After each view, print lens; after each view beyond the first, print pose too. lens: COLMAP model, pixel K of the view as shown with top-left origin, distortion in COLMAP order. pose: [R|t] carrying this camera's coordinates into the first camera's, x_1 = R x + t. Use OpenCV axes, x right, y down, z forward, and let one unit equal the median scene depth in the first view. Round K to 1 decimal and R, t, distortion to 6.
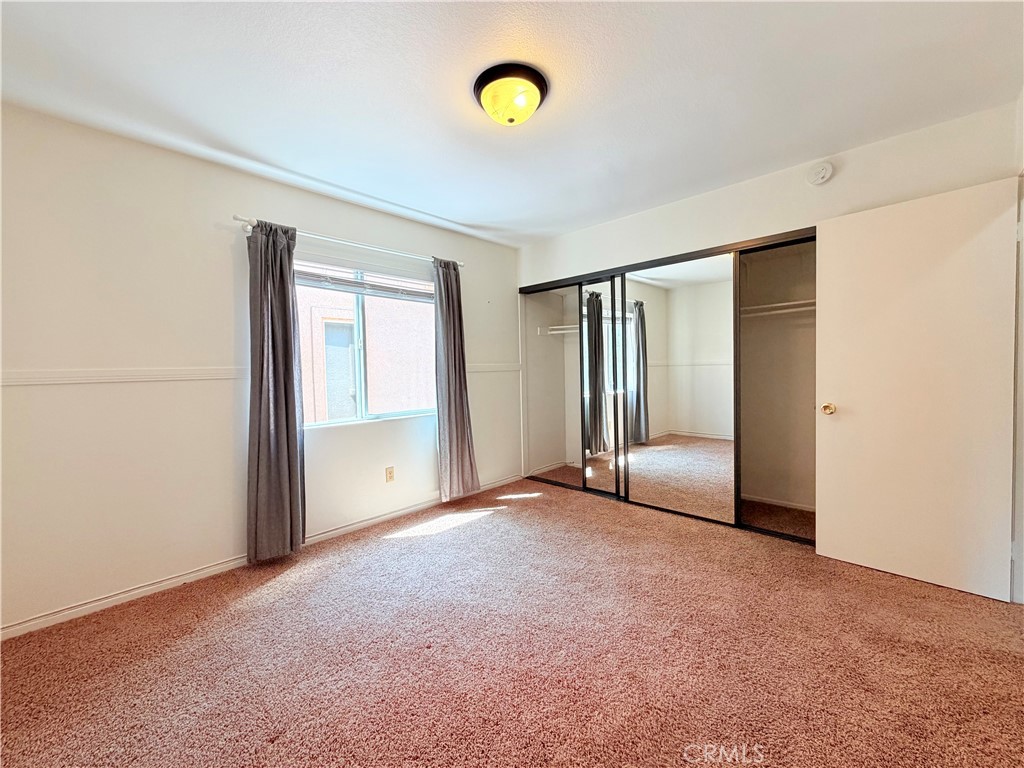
lens RADIAL K [[407.8, 0, 505.3], [0, 407.8, 380.2], [0, 0, 1]] dist [0.001094, -0.000110]
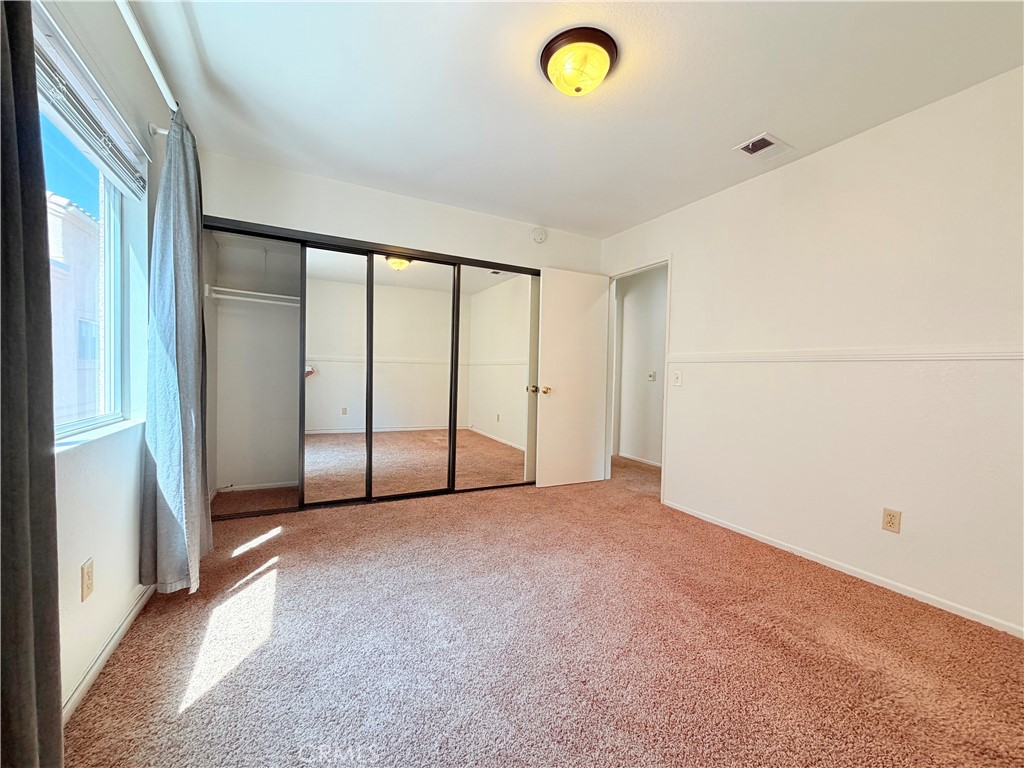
lens RADIAL K [[407.8, 0, 507.0], [0, 407.8, 387.0], [0, 0, 1]] dist [0.001094, -0.000110]
pose [[0.328276, -0.014500, 0.944470, -0.511981], [-0.005891, 0.999831, 0.017397, 0.021068], [-0.944563, -0.011275, 0.328136, 0.450309]]
